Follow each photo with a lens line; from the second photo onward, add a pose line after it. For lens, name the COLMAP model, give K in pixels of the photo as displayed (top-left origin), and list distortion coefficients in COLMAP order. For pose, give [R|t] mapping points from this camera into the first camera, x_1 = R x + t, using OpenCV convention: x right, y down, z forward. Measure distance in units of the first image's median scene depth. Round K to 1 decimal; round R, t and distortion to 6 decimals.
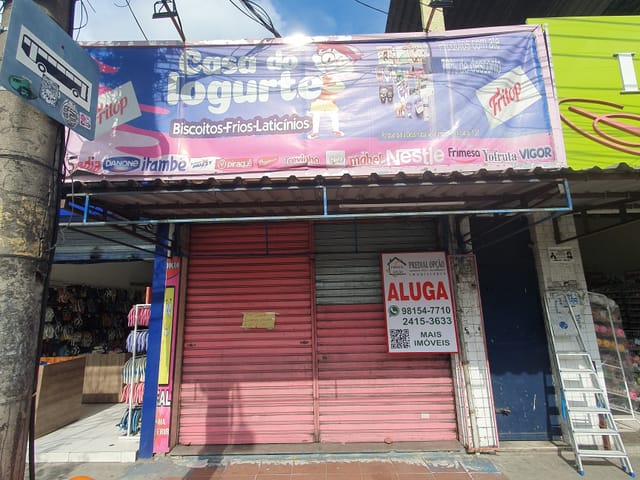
lens RADIAL K [[336.8, 0, 314.1], [0, 336.8, 241.4], [0, 0, 1]] dist [0.002310, -0.000444]
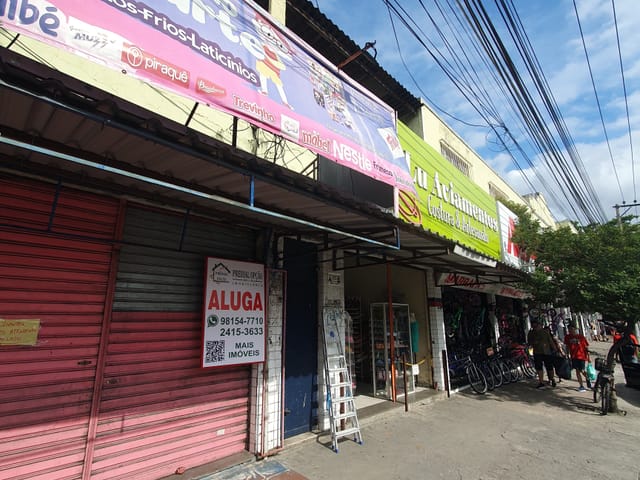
lens RADIAL K [[337.7, 0, 314.1], [0, 337.7, 239.0], [0, 0, 1]] dist [0.001265, -0.000822]
pose [[0.678329, 0.190073, 0.709748, -0.274852], [-0.162460, 0.980852, -0.107408, 0.041998], [-0.716573, -0.042448, 0.696219, 0.170516]]
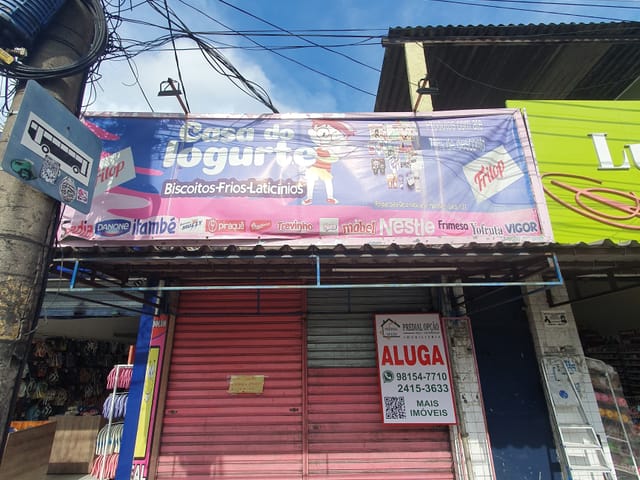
lens RADIAL K [[337.7, 0, 314.1], [0, 337.7, 239.0], [0, 0, 1]] dist [0.001265, -0.000822]
pose [[0.999643, 0.018035, 0.019716, -0.000179], [-0.015159, 0.990407, -0.137348, -0.046343], [-0.022004, 0.137000, 0.990327, -0.001497]]
